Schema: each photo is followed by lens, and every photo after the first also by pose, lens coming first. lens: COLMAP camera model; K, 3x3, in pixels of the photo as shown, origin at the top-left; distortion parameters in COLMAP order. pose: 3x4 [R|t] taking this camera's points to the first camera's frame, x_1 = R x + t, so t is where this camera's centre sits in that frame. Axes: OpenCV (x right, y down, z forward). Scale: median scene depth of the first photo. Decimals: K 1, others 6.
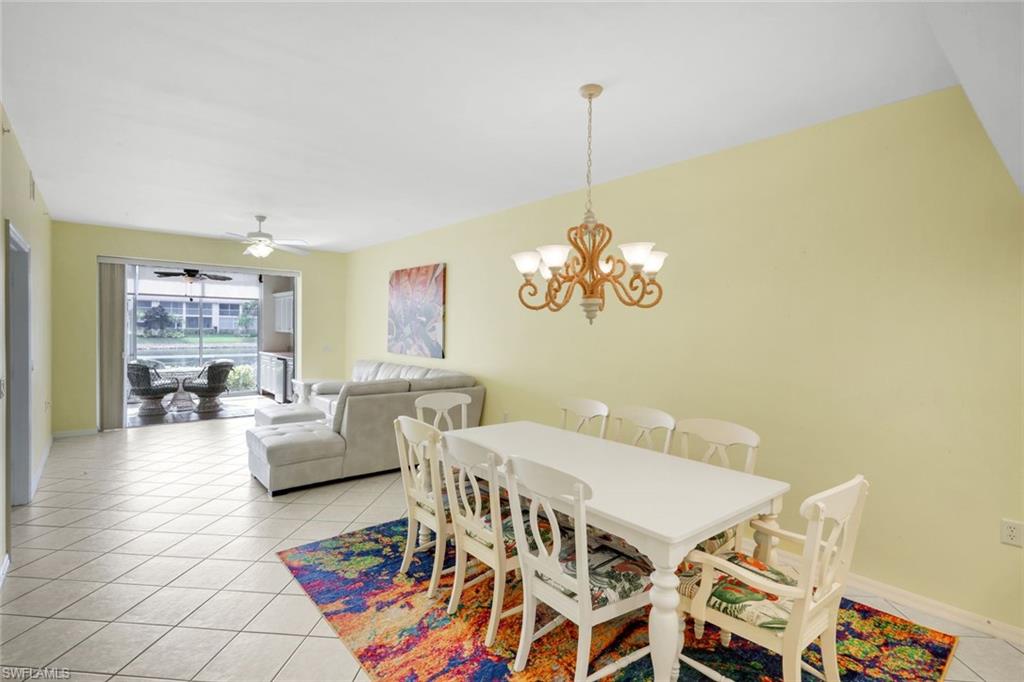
lens RADIAL K [[501.4, 0, 512.0], [0, 501.4, 341.0], [0, 0, 1]] dist [-0.005266, 0.001057]
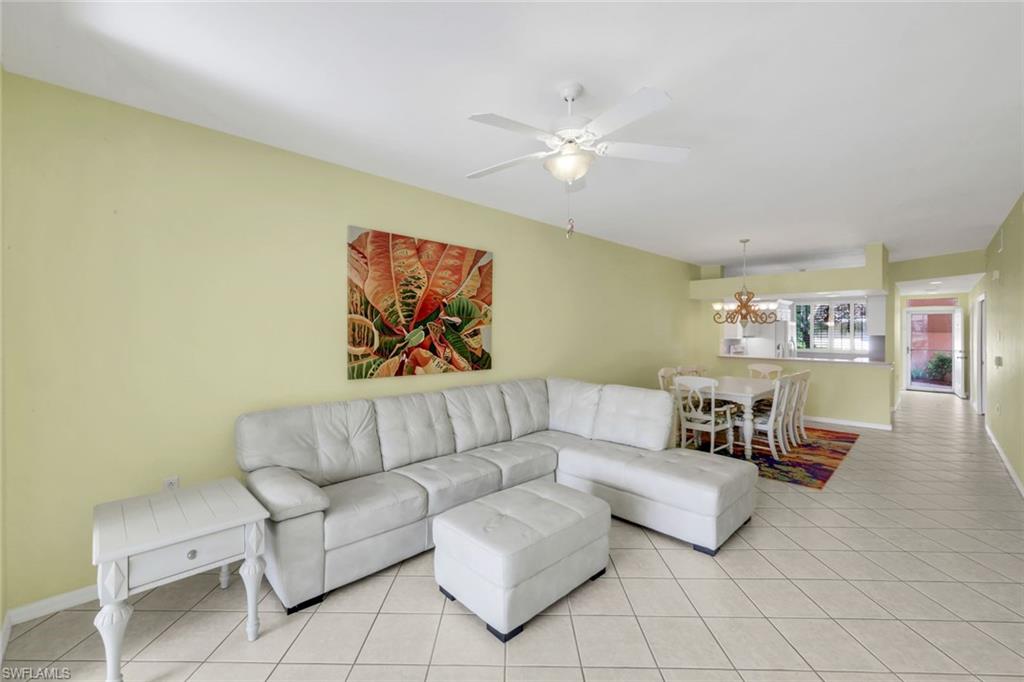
lens RADIAL K [[433.6, 0, 515.0], [0, 433.6, 333.4], [0, 0, 1]] dist [0.001038, 0.000141]
pose [[-0.101827, -0.015626, 0.994679, -0.629251], [0.022634, 0.999581, 0.018020, -0.026341], [-0.994545, 0.024349, -0.101431, 0.769034]]
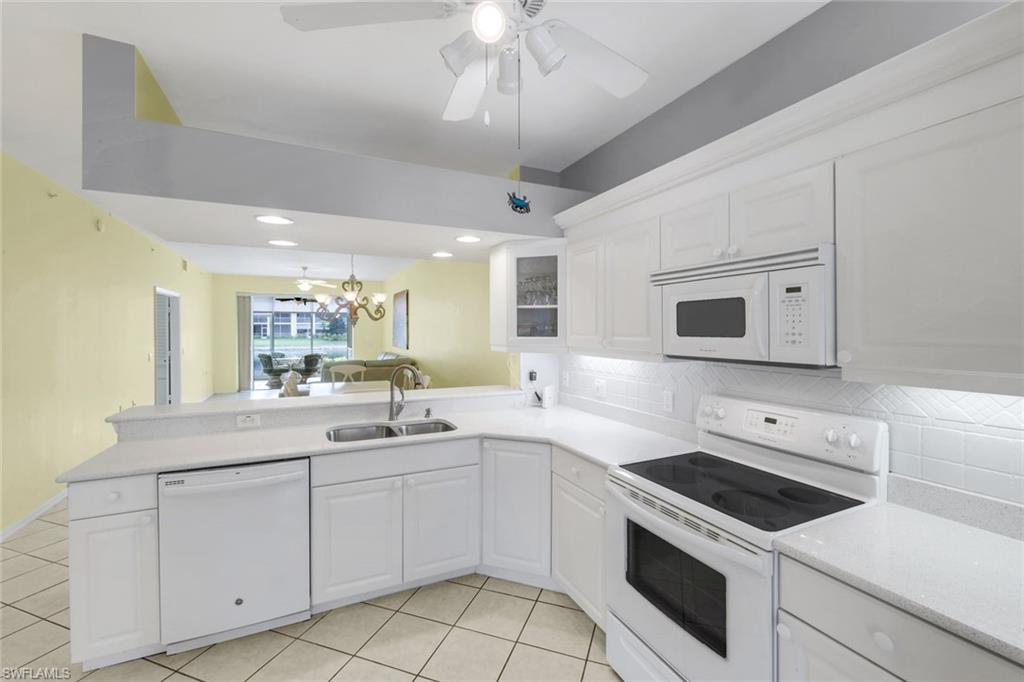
lens RADIAL K [[433.6, 0, 515.0], [0, 433.6, 333.4], [0, 0, 1]] dist [0.001038, 0.000141]
pose [[0.969580, -0.013594, -0.244397, 0.400147], [0.009192, 0.999774, -0.019146, 0.010810], [0.244602, 0.016317, 0.969486, -0.195649]]
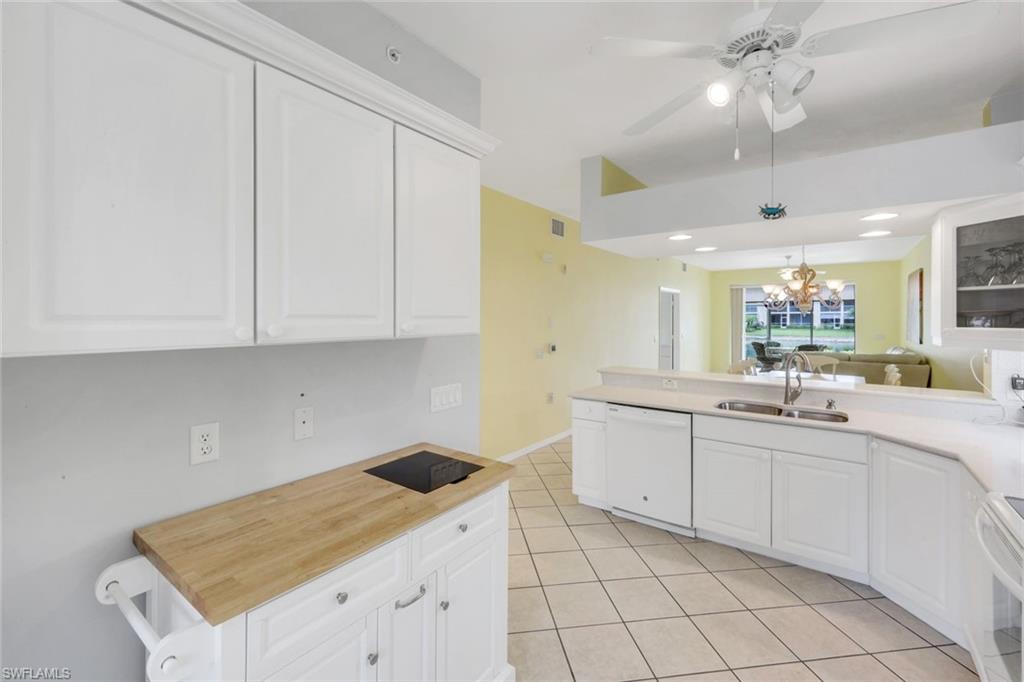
lens RADIAL K [[438.8, 0, 509.6], [0, 438.8, 320.0], [0, 0, 1]] dist [0.002299, 0.000256]
pose [[0.232726, -0.012025, -0.972468, 0.520978], [-0.022758, 0.999582, -0.017806, 0.013645], [0.972276, 0.026276, 0.232355, -0.197032]]
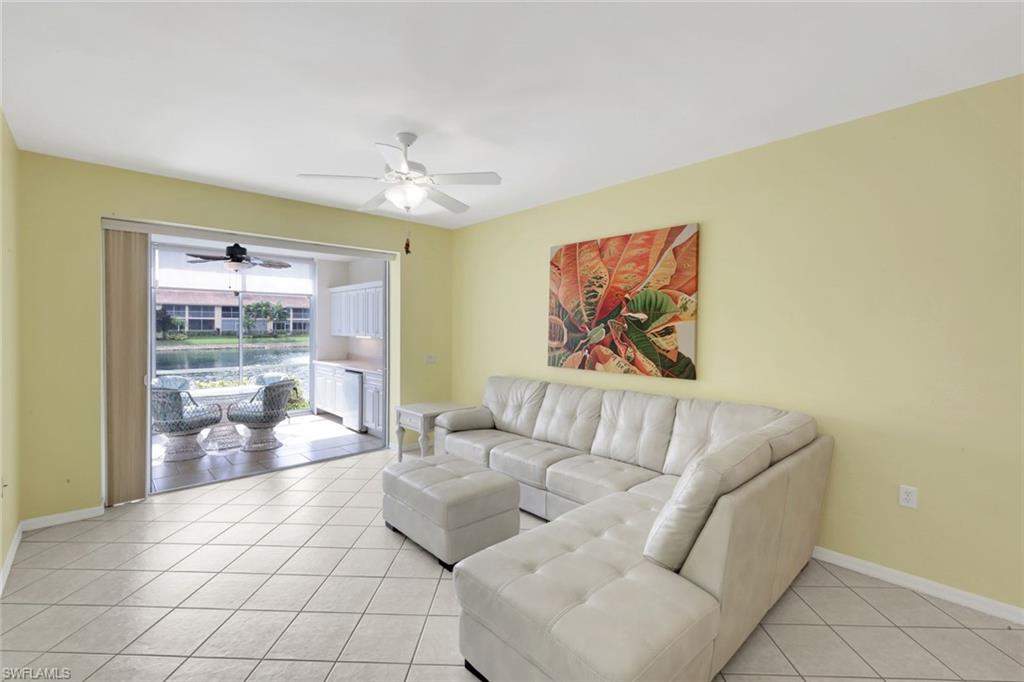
lens RADIAL K [[450.5, 0, 511.7], [0, 450.5, 333.4], [0, 0, 1]] dist [-0.000242, -0.000334]
pose [[0.998714, -0.012409, 0.049157, -0.288471], [0.012908, 0.999868, -0.009846, -0.014401], [-0.049029, 0.010467, 0.998743, 0.344403]]
